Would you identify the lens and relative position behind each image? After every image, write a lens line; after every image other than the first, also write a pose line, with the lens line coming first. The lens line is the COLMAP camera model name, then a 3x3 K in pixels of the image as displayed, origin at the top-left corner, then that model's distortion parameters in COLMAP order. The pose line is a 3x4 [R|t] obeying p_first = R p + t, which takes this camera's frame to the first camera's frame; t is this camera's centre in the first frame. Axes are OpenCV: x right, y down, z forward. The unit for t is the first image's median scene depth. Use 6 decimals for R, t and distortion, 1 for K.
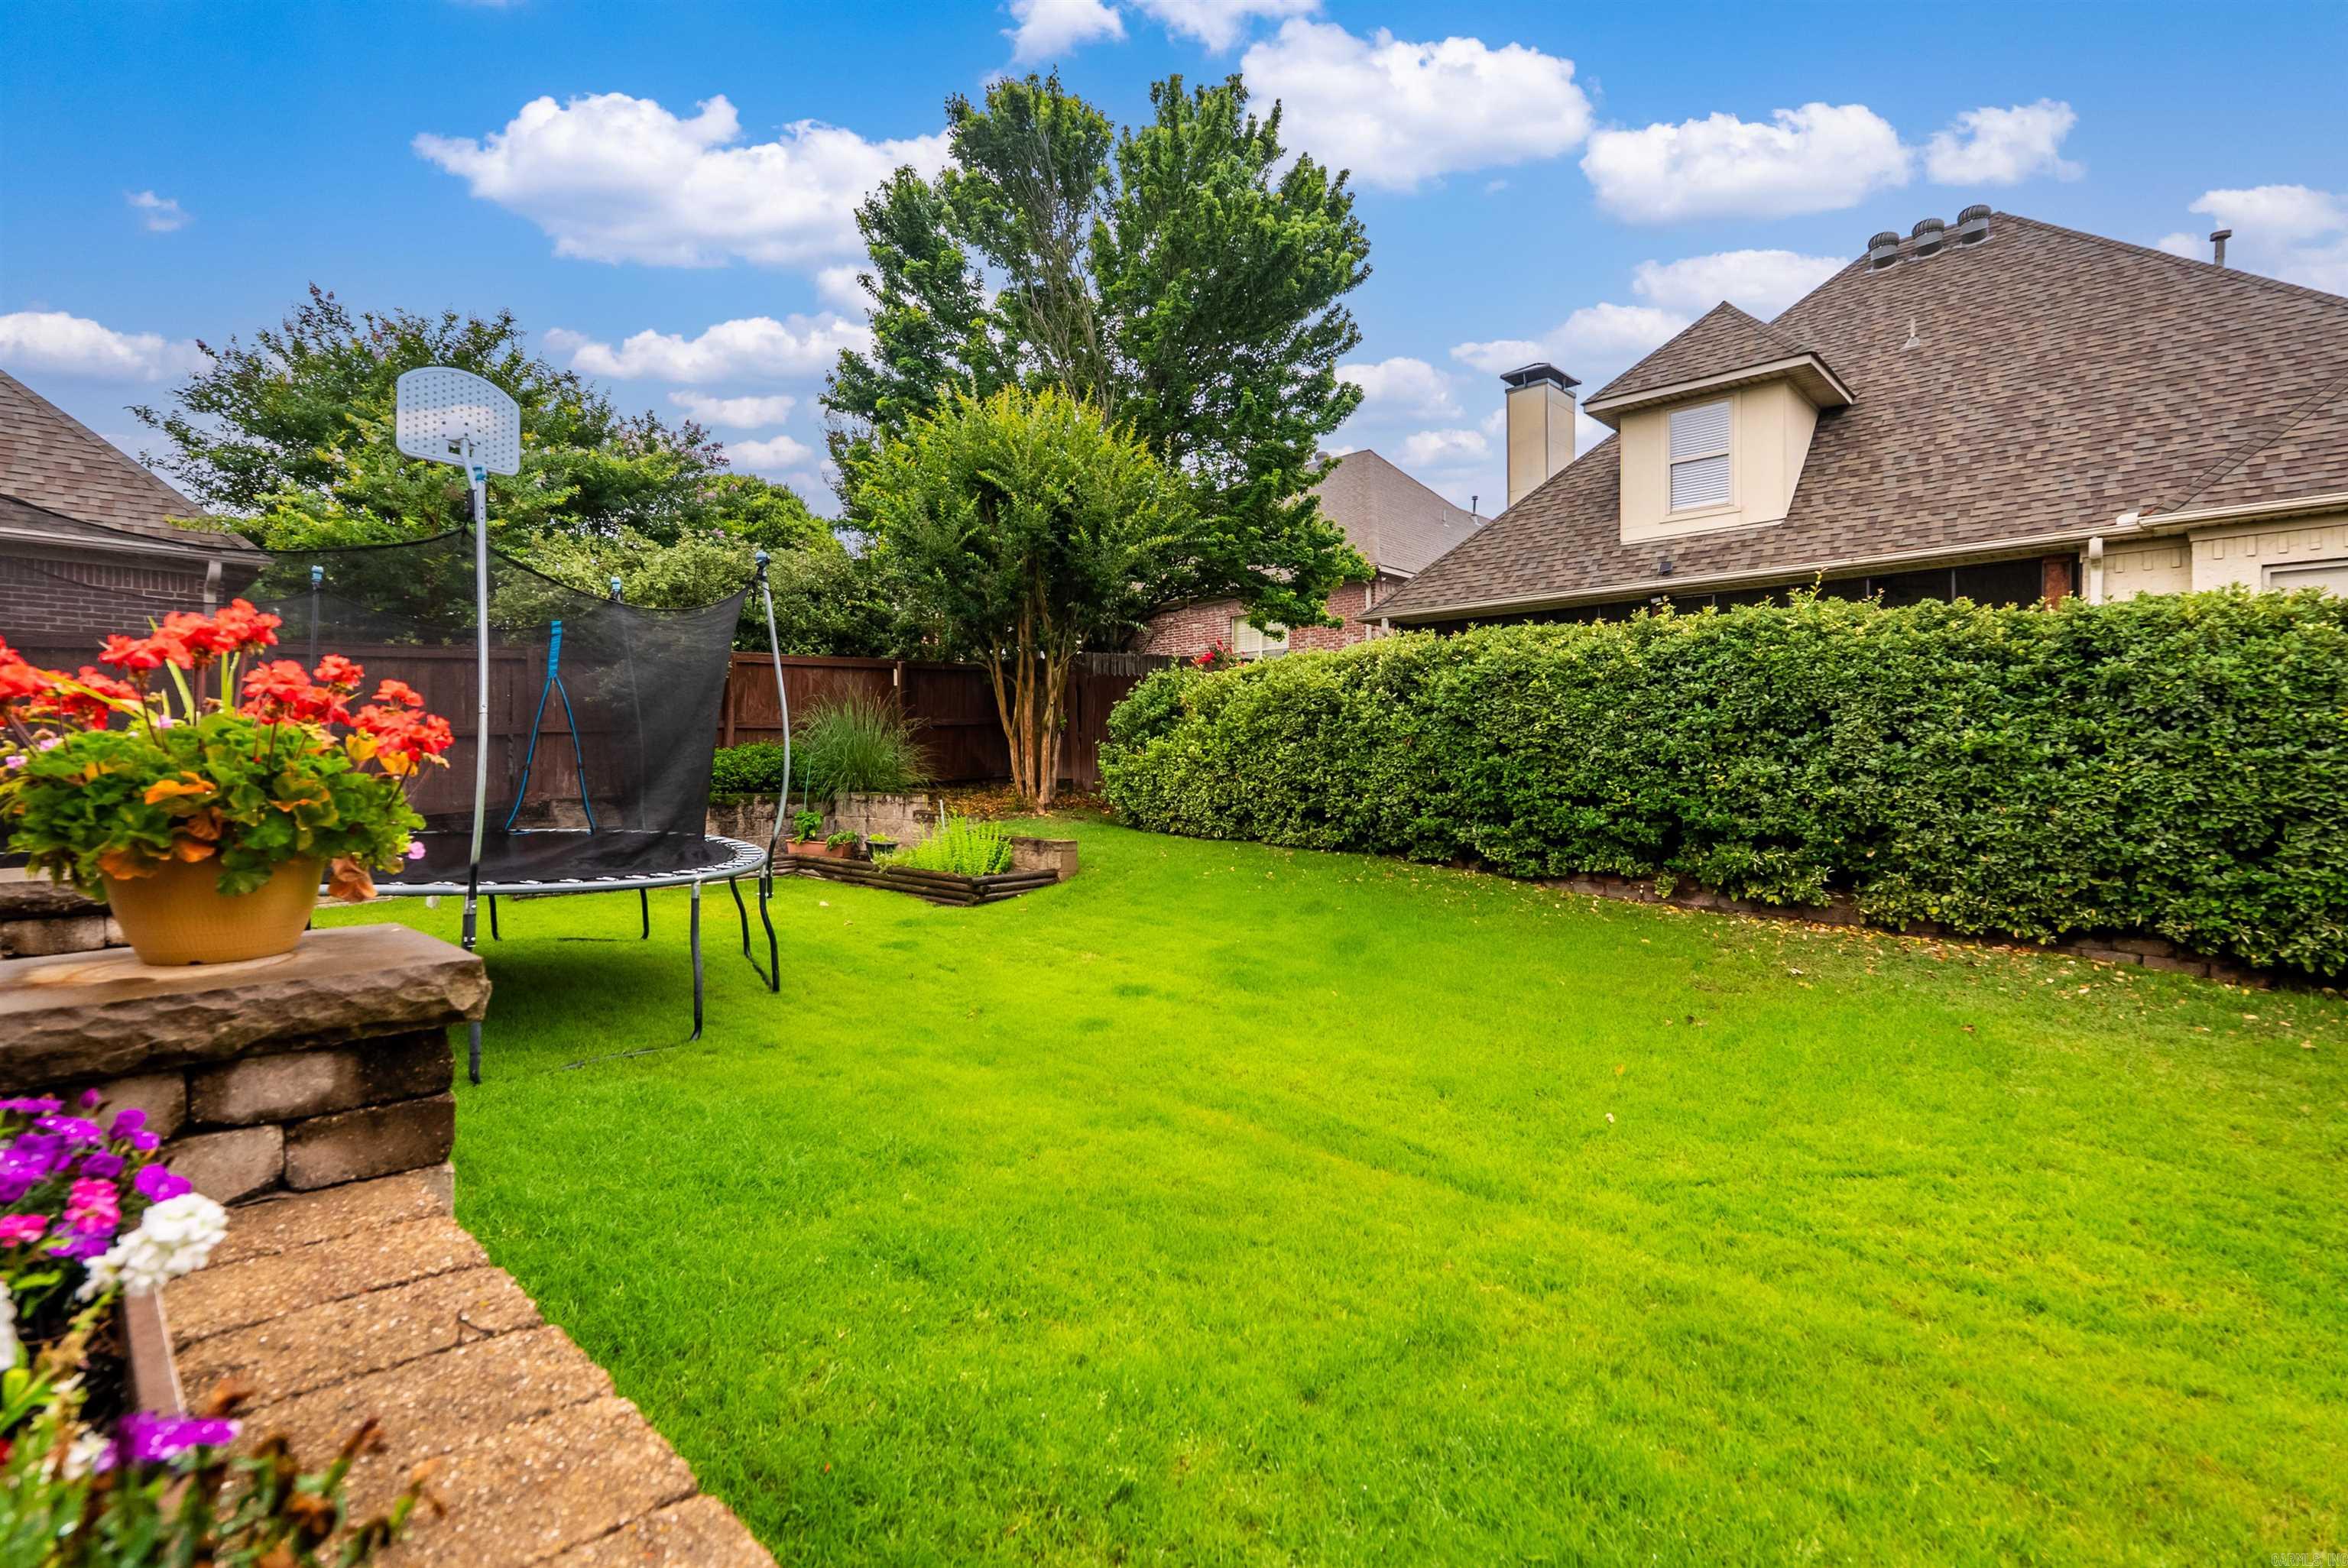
lens RADIAL K [[1076.6, 0, 1173.3], [0, 1076.6, 758.0], [0, 0, 1]] dist [-0.002889, -0.000384]
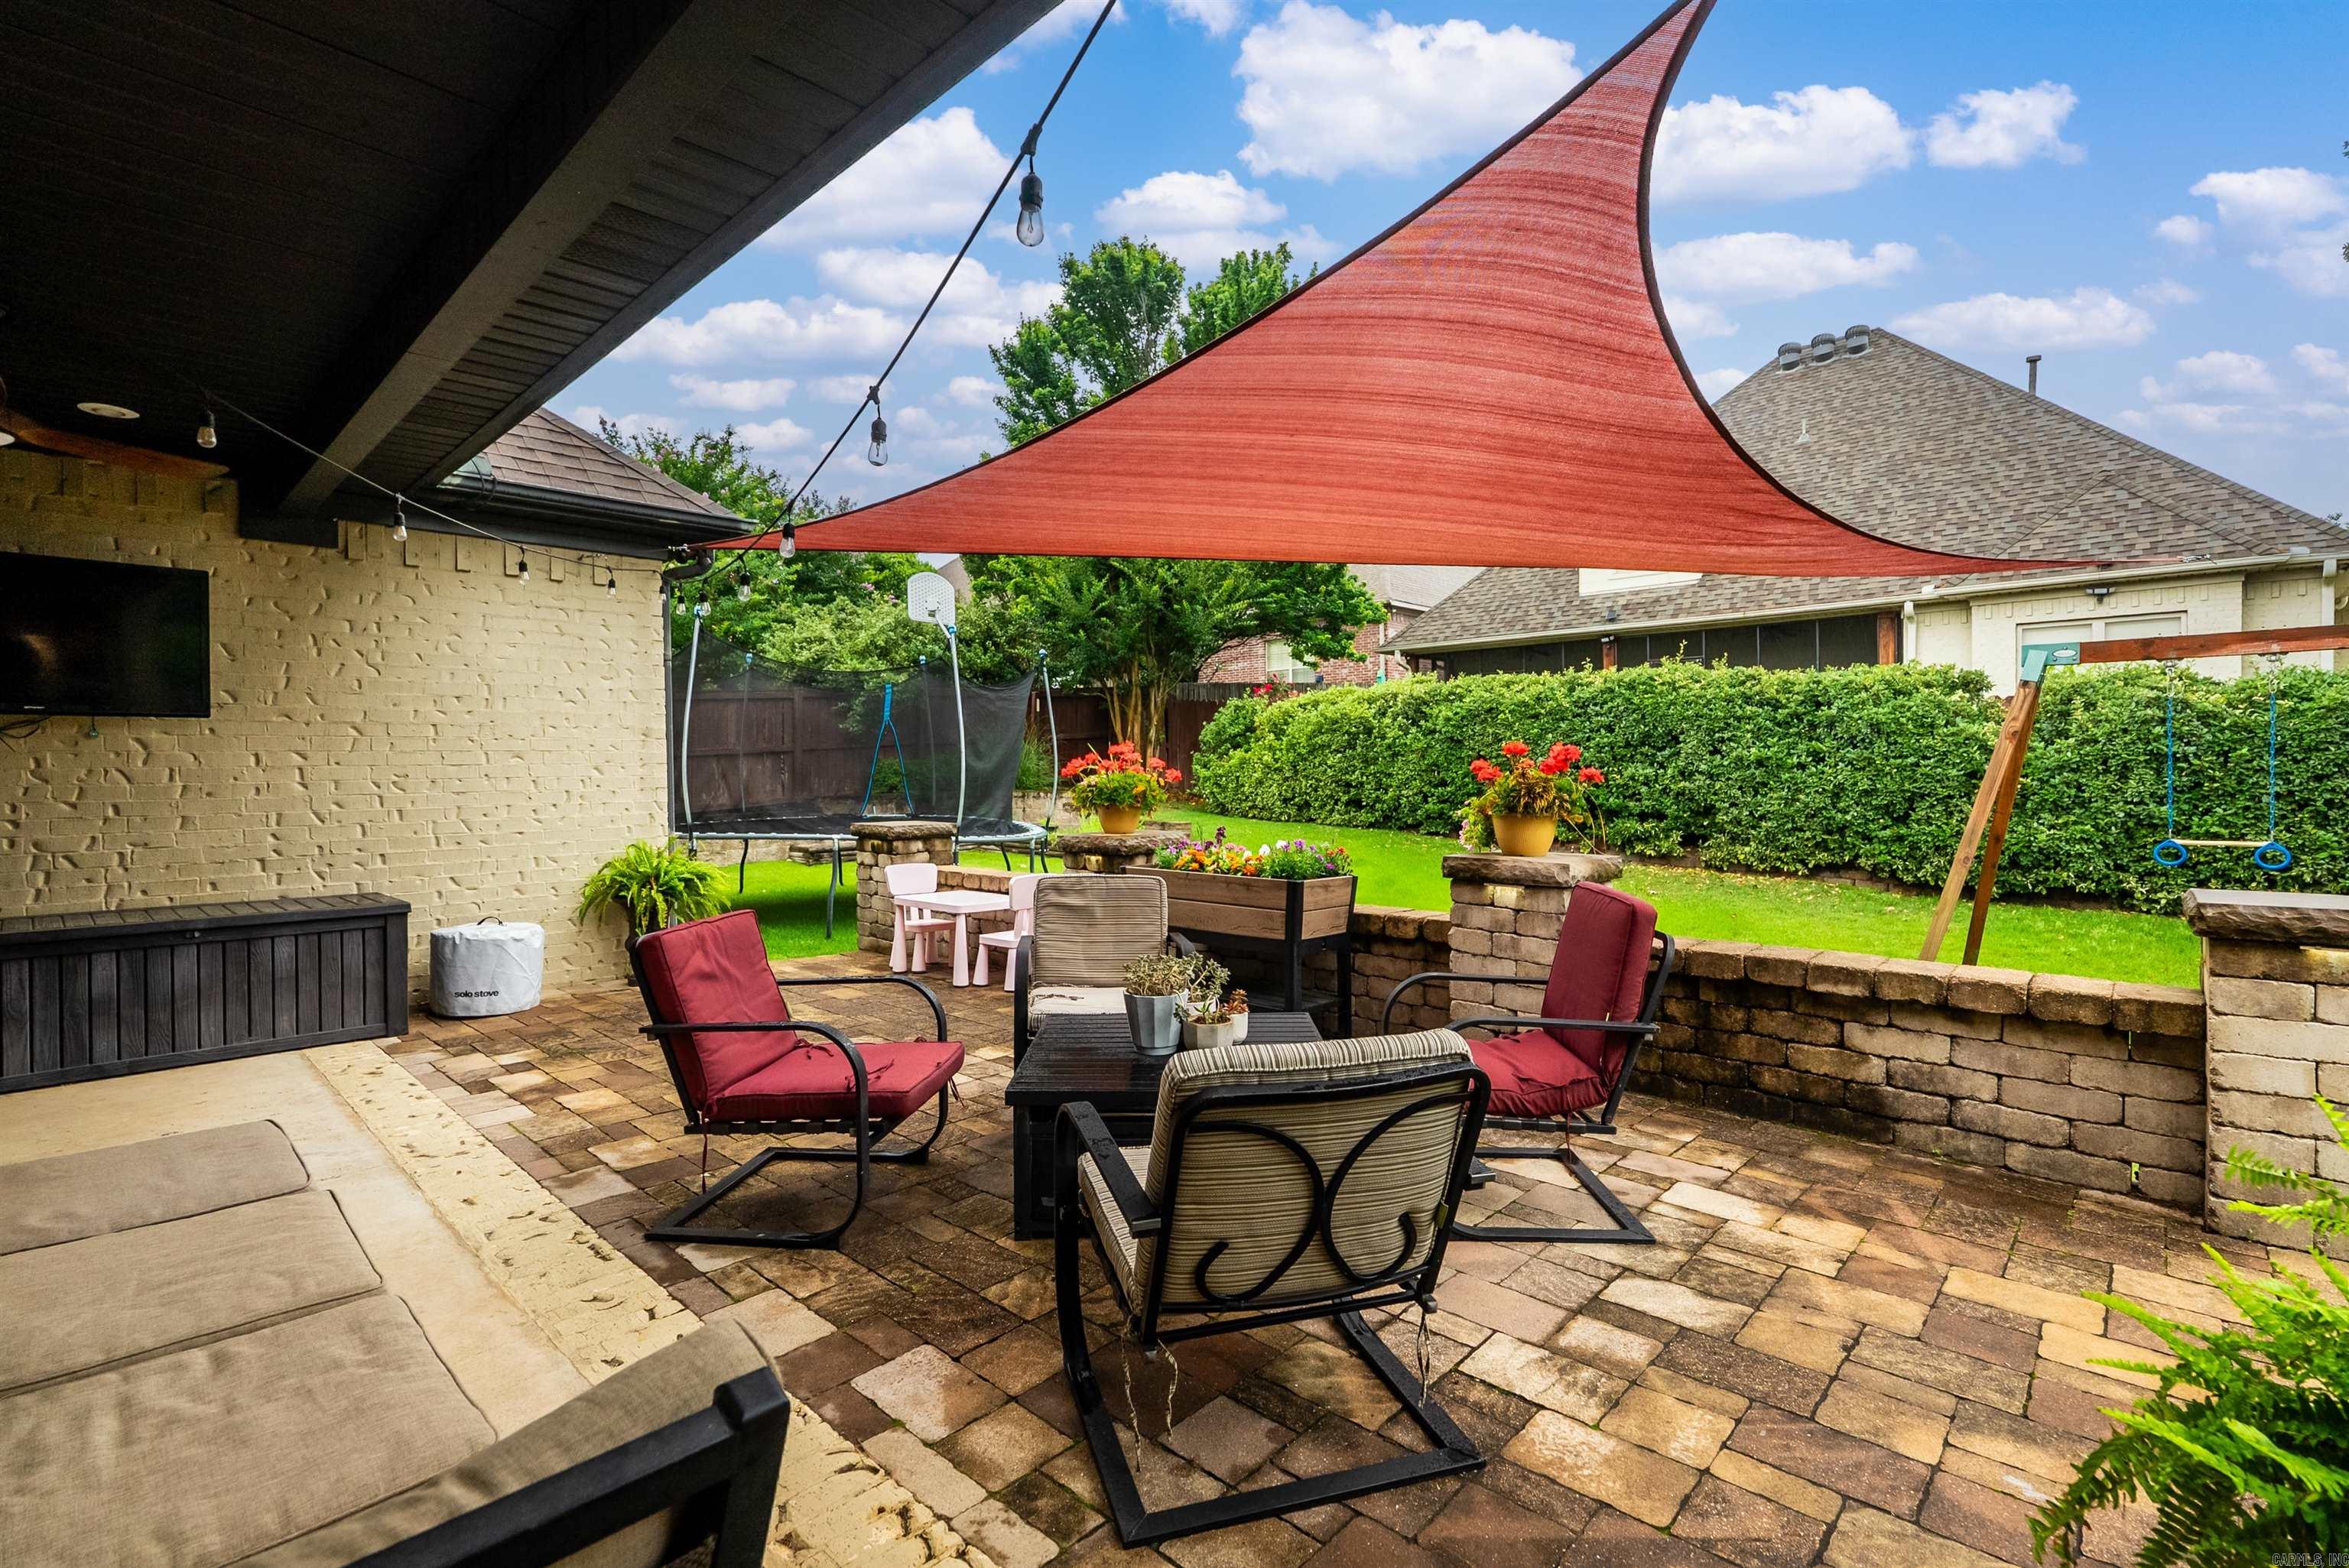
lens RADIAL K [[1077.1, 0, 1173.8], [0, 1077.1, 758.0], [0, 0, 1]] dist [-0.002889, -0.000384]
pose [[0.999970, -0.007440, -0.002210, -0.103526], [0.007446, 0.999968, 0.002830, -0.013497], [0.002189, -0.002846, 0.999994, -0.430062]]
